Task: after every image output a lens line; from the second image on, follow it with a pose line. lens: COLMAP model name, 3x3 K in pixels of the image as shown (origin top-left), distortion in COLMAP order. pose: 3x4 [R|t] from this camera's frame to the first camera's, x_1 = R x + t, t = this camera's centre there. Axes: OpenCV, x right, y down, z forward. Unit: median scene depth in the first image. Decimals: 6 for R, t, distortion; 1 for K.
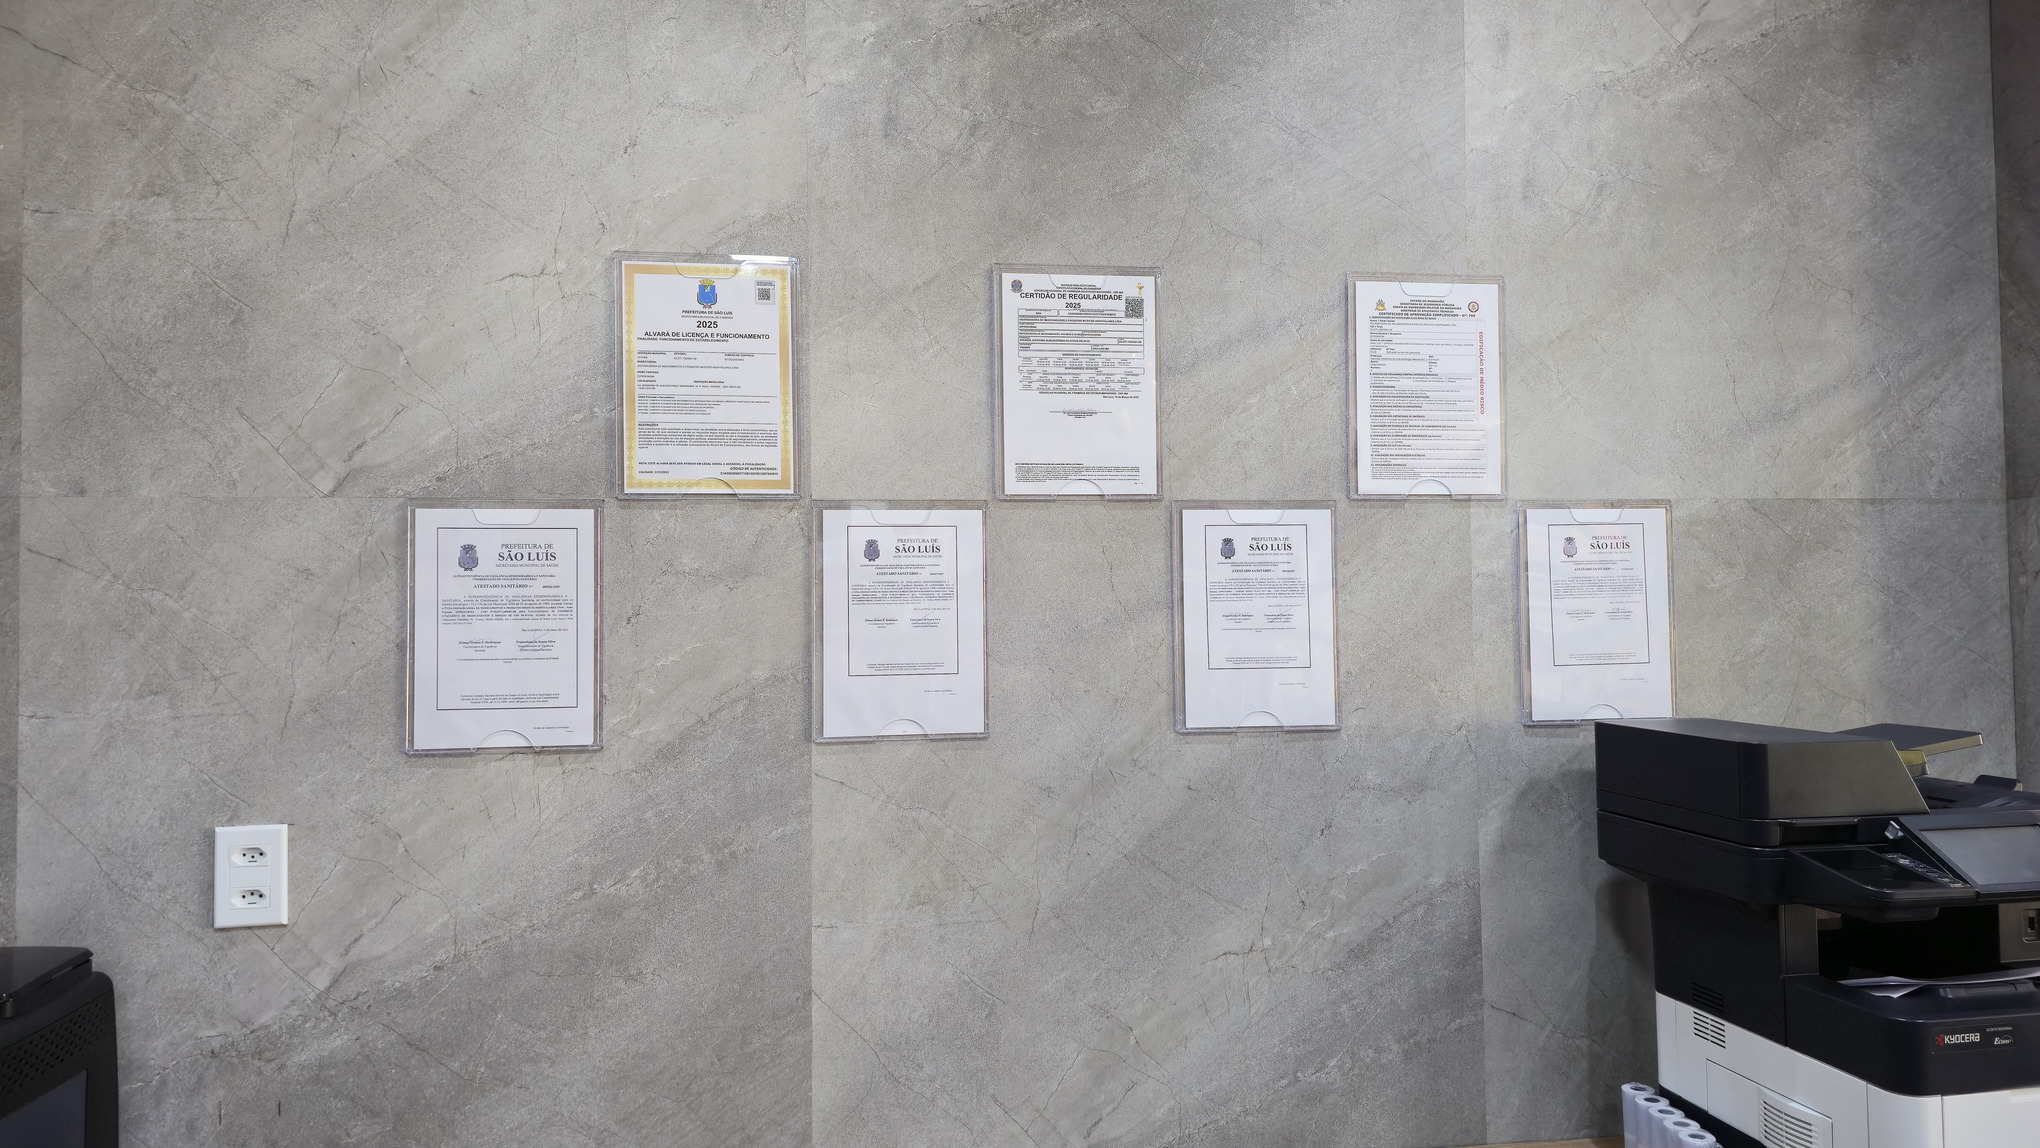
lens RADIAL K [[1326.1, 0, 1007.3], [0, 1326.1, 568.0], [0, 0, 1]] dist [0.071656, -0.061139]
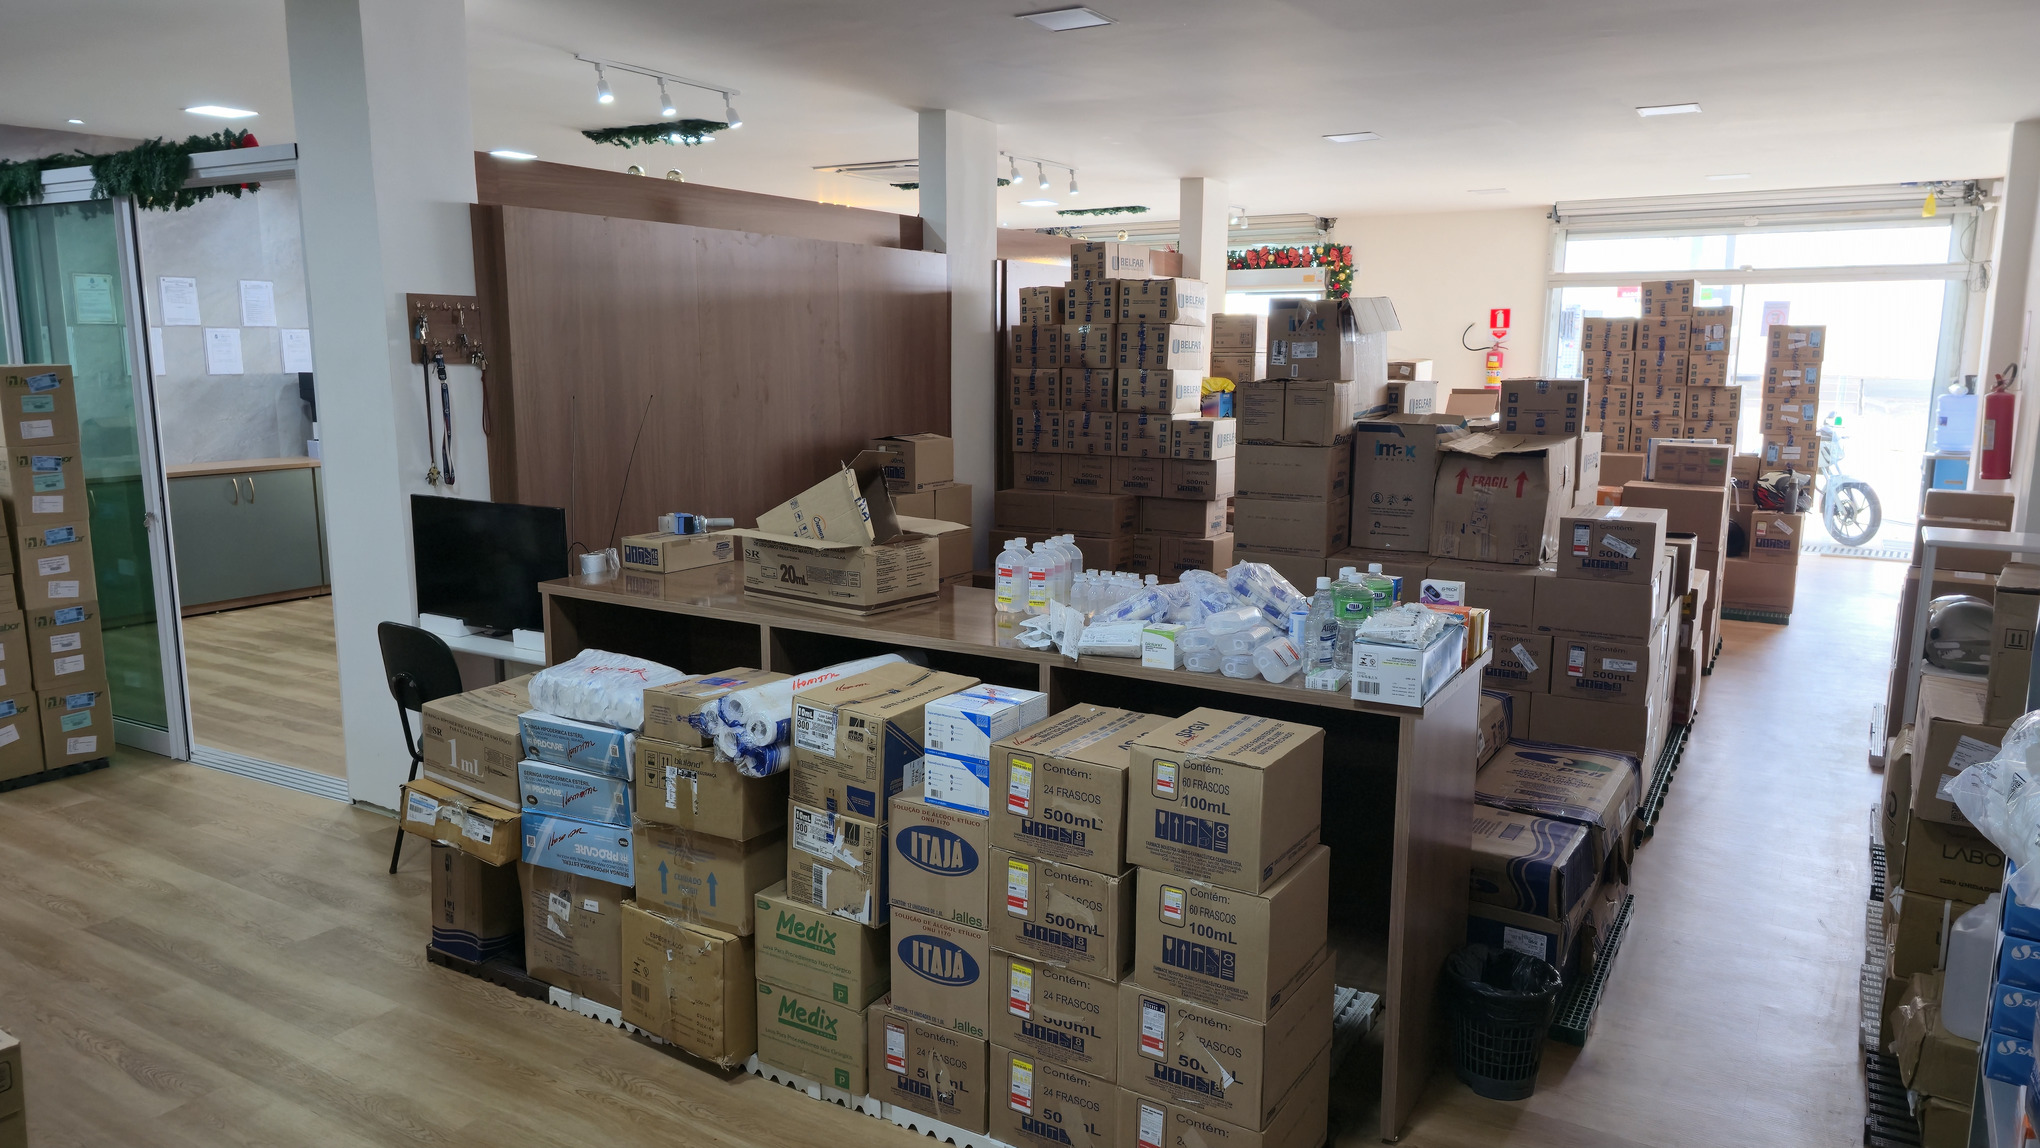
lens RADIAL K [[1326.1, 0, 1017.1], [0, 1326.1, 569.5], [0, 0, 1]] dist [0.071656, -0.061139]
pose [[0.652913, -0.111145, 0.749234, -1.697271], [-0.038566, 0.983014, 0.179433, -0.174481], [-0.756451, -0.146049, 0.637536, -4.436139]]
